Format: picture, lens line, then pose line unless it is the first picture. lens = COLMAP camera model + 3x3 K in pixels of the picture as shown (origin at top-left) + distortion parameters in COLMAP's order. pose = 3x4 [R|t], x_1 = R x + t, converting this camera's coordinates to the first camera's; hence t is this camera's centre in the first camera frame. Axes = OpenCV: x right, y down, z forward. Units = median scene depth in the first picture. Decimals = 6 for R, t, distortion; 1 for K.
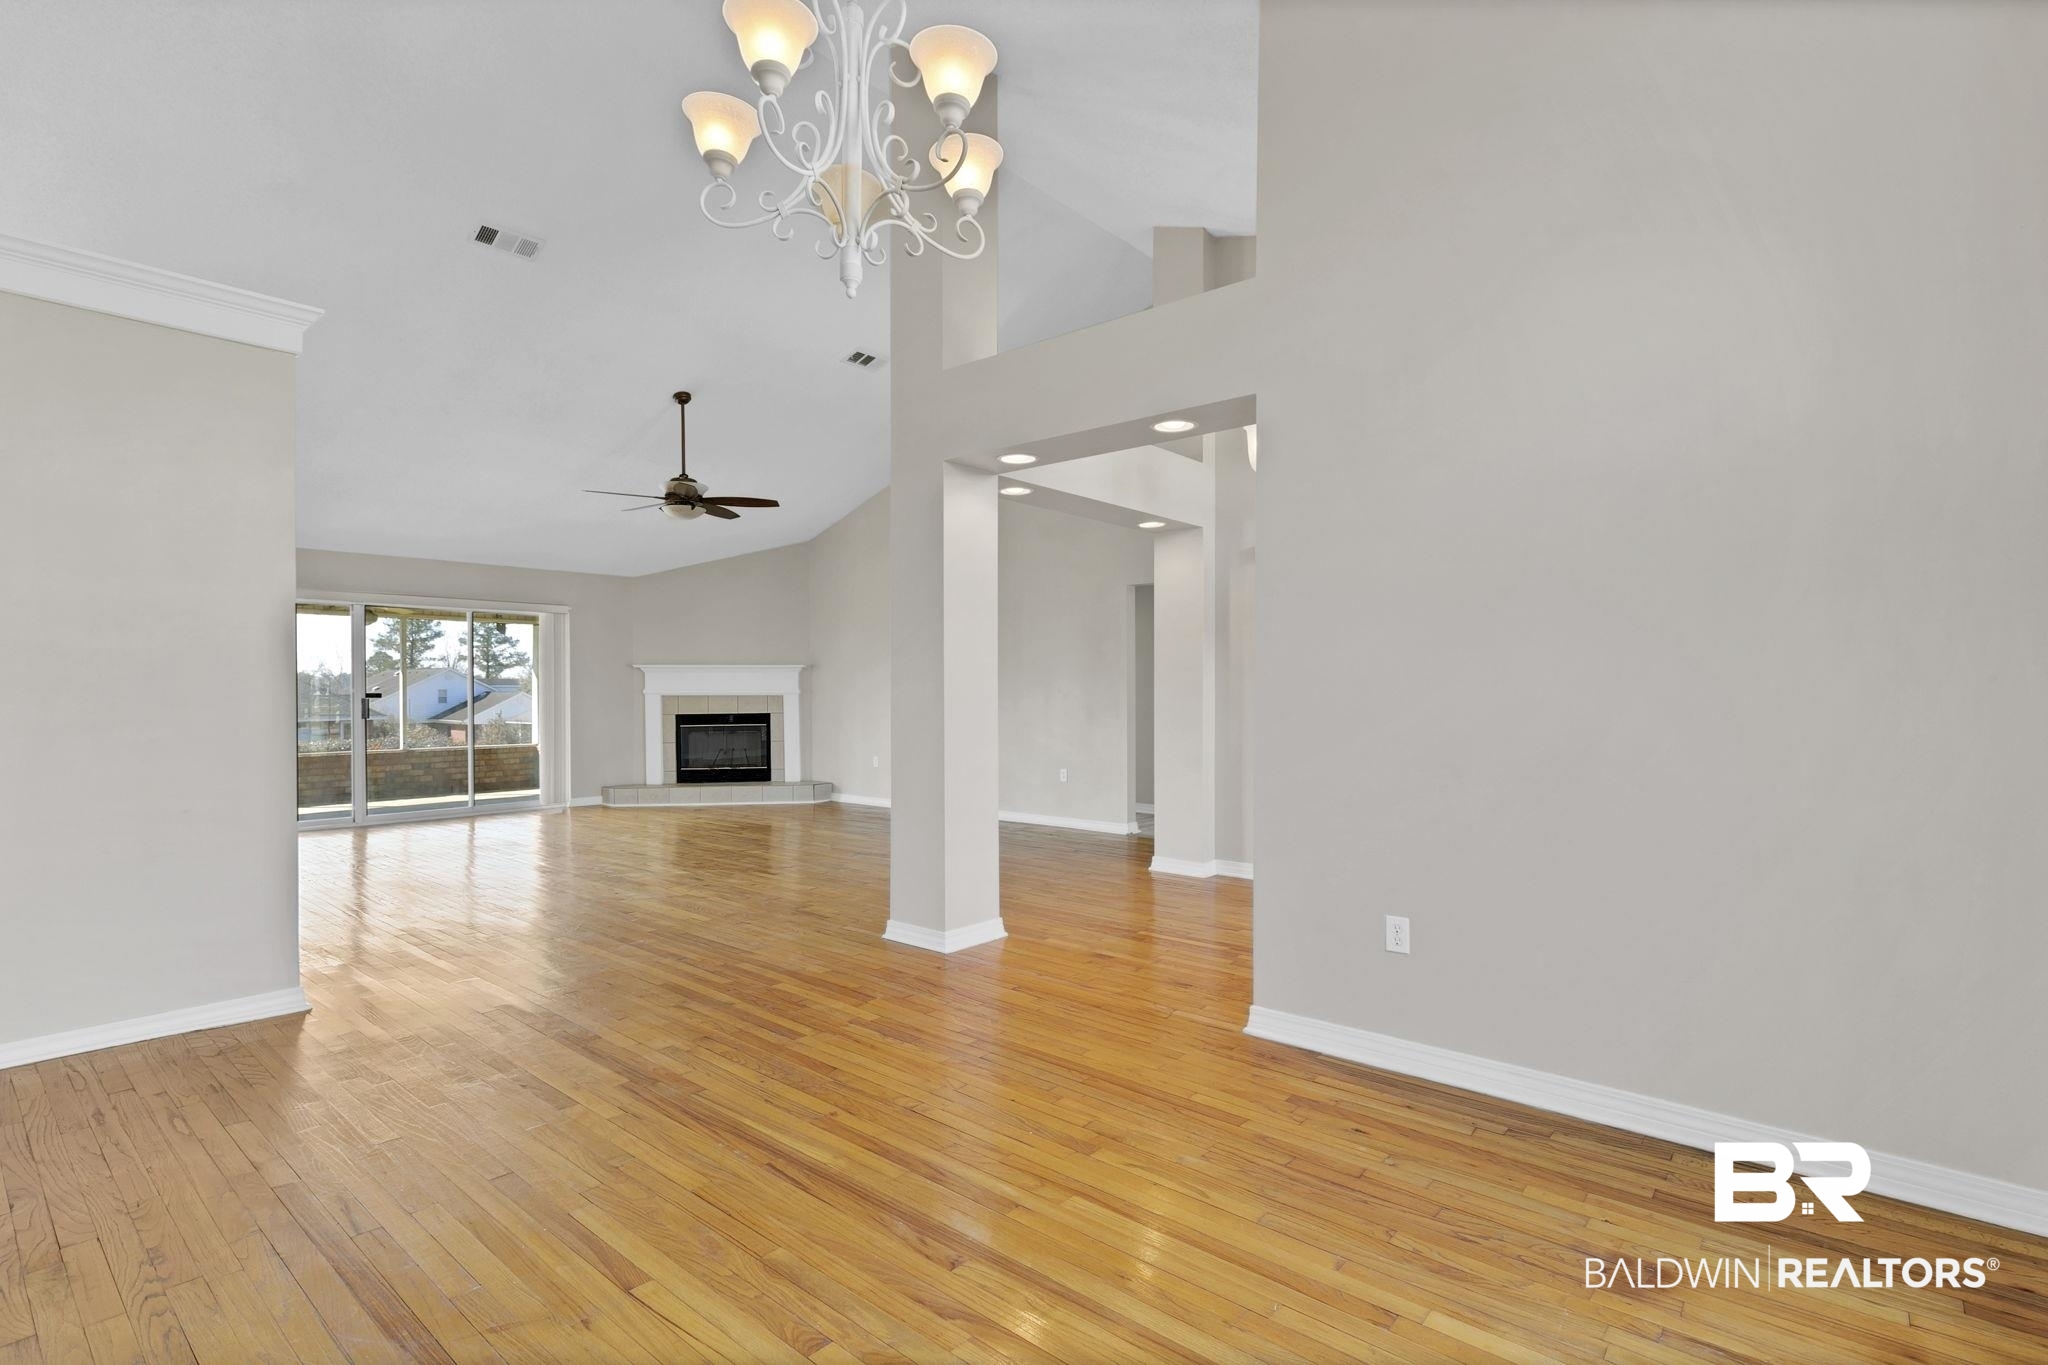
lens RADIAL K [[960.0, 0, 1040.5], [0, 960.0, 695.8], [0, 0, 1]] dist [0.010317, -0.000789]
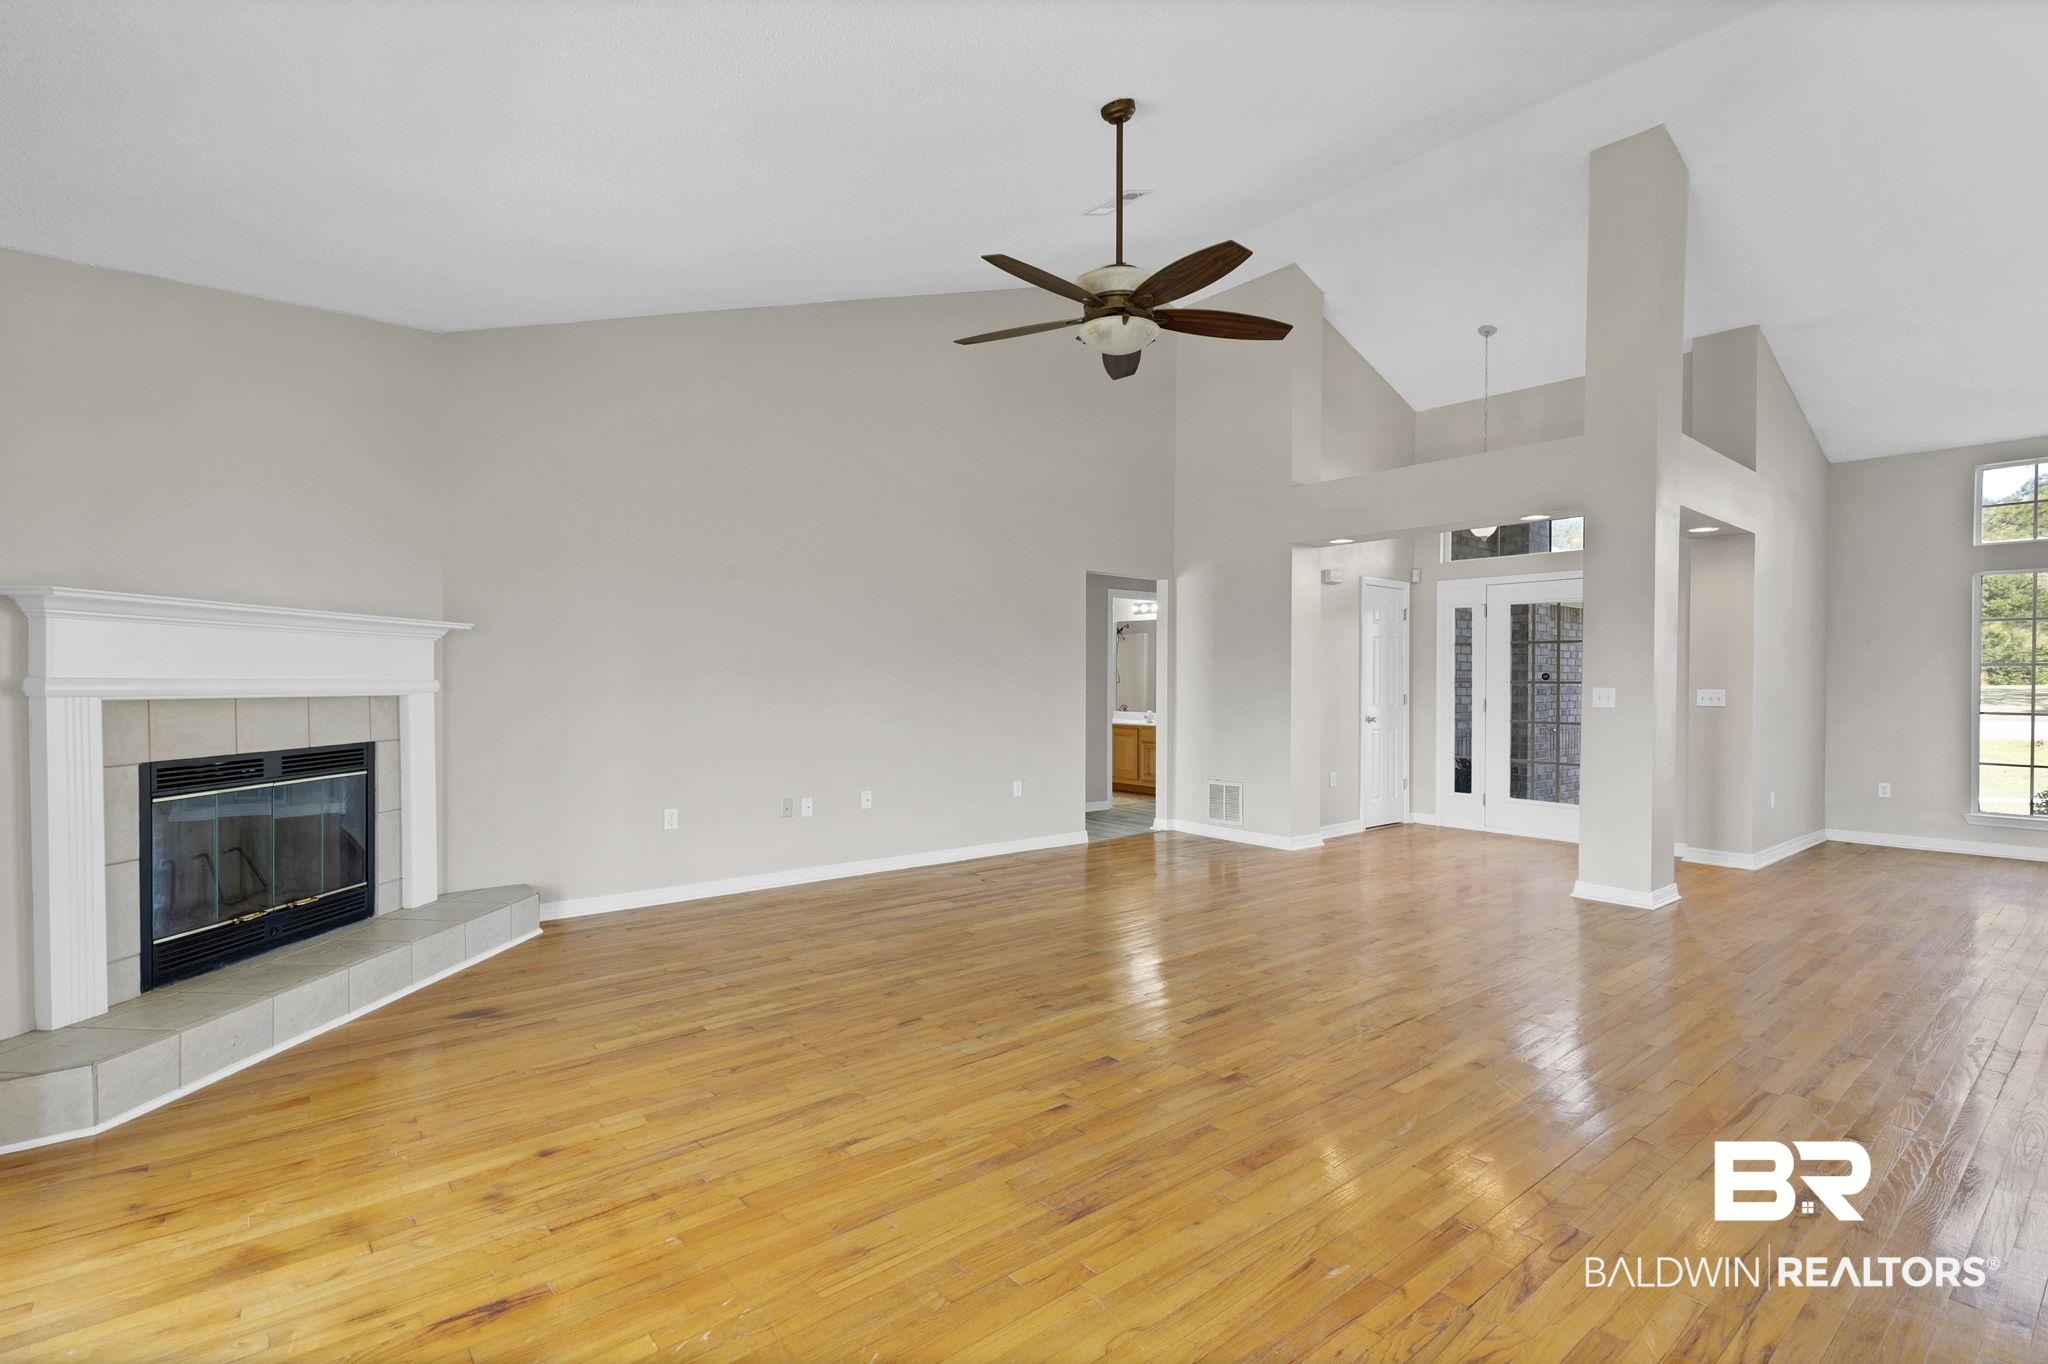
lens RADIAL K [[960.0, 0, 1007.8], [0, 960.0, 691.4], [0, 0, 1]] dist [0.010317, -0.000789]
pose [[0.186475, -0.002512, 0.982456, -0.623623], [-0.001075, 0.999996, 0.002761, -0.003637], [-0.982459, -0.001571, 0.186472, 0.683395]]
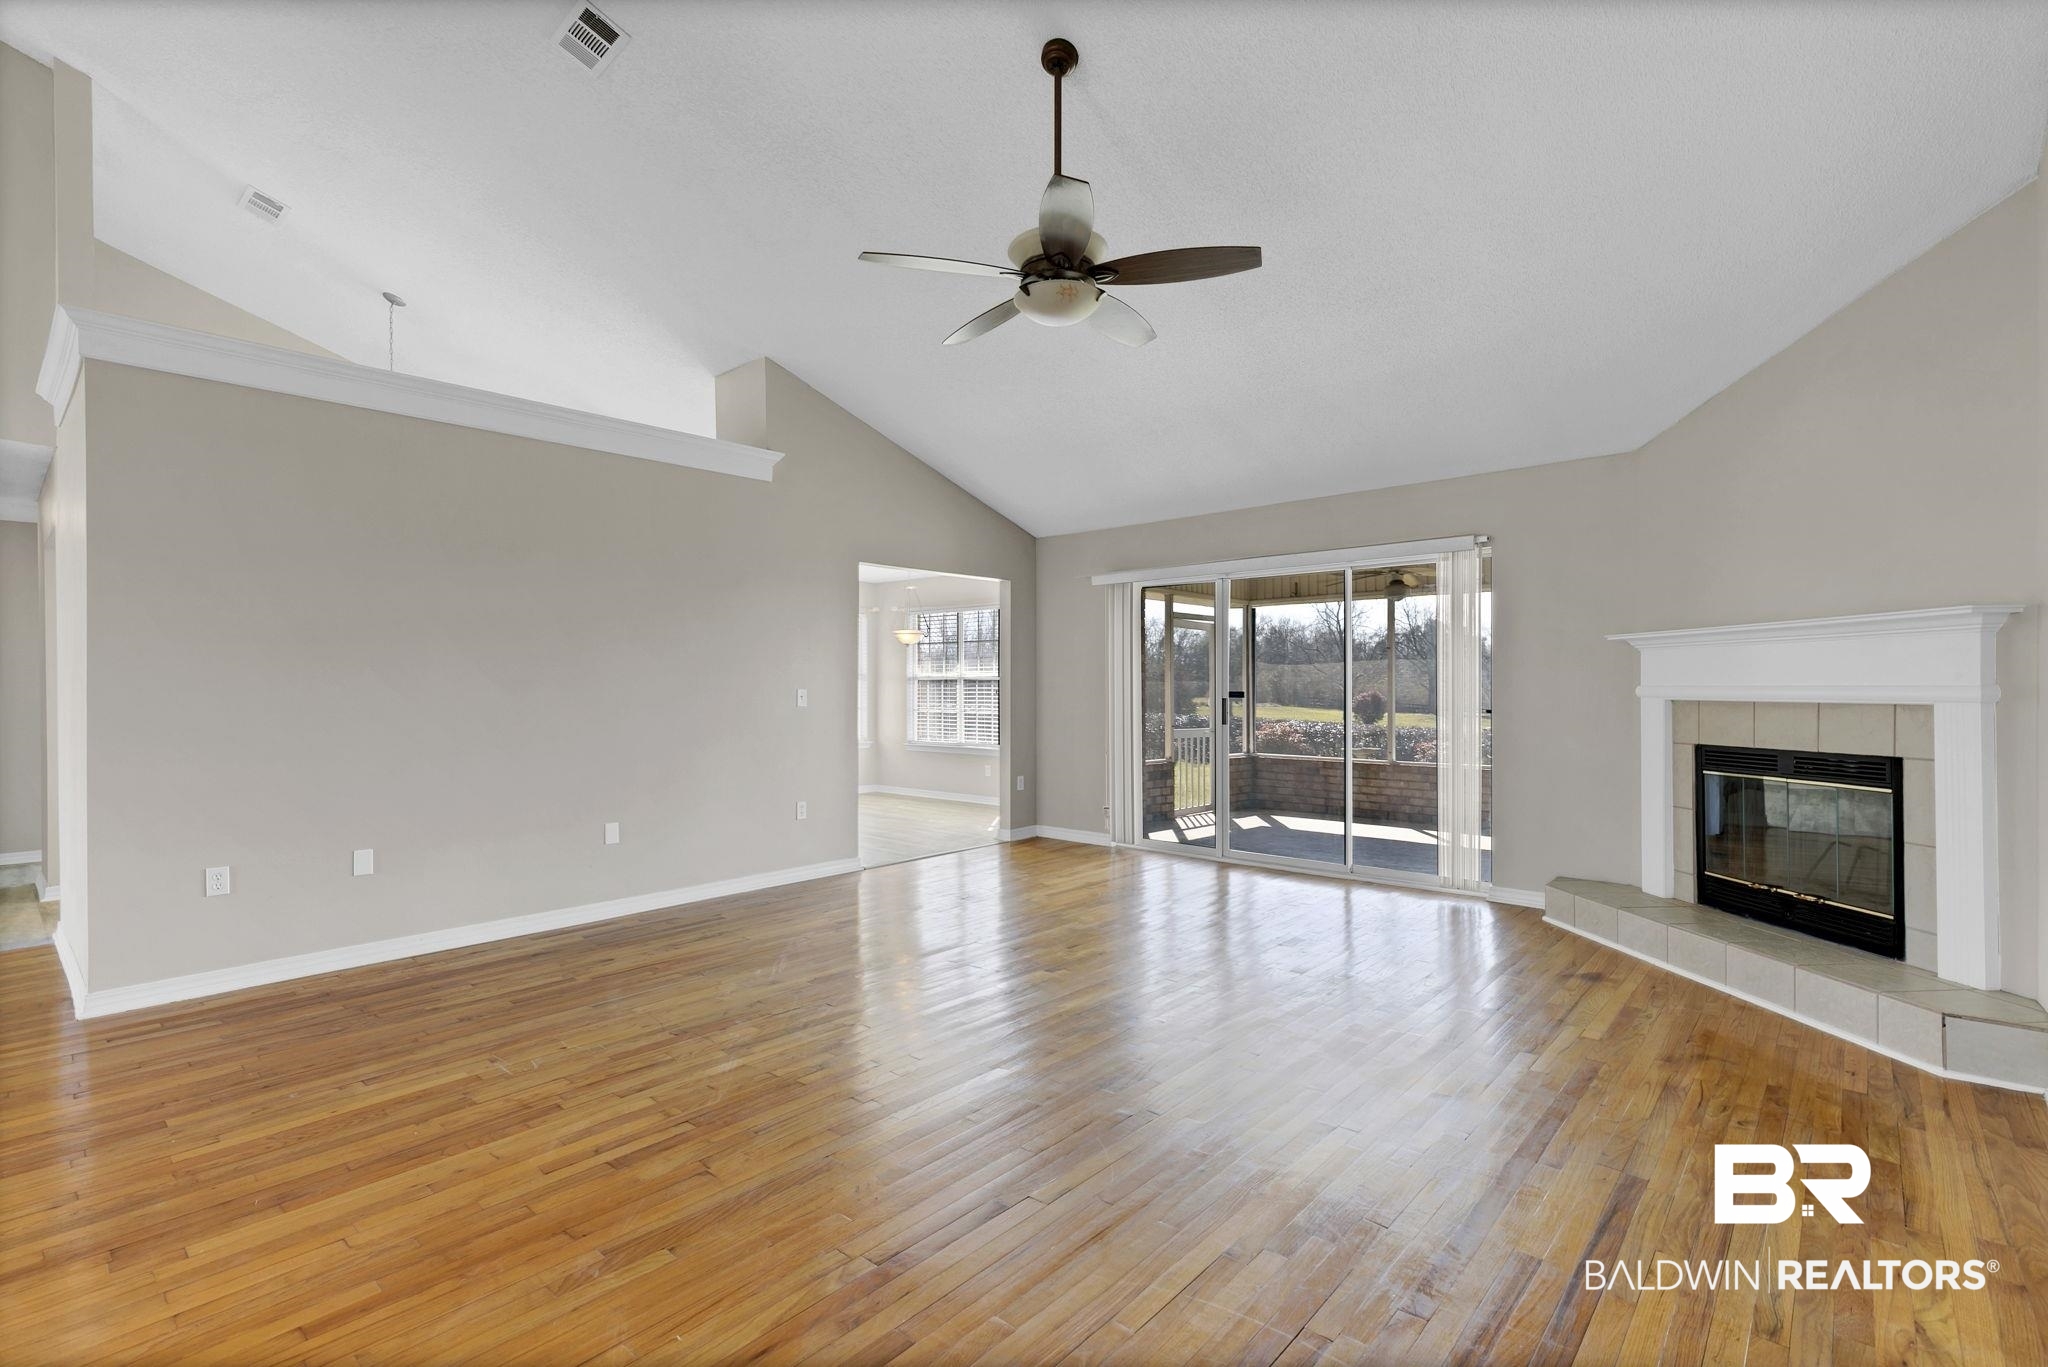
lens RADIAL K [[960.0, 0, 1034.5], [0, 960.0, 686.7], [0, 0, 1]] dist [0.010317, -0.000789]
pose [[-0.033503, 0.002990, -0.999434, 0.070217], [-0.001731, 0.999994, 0.003050, -0.007605], [0.999437, 0.001832, -0.033497, 0.715319]]
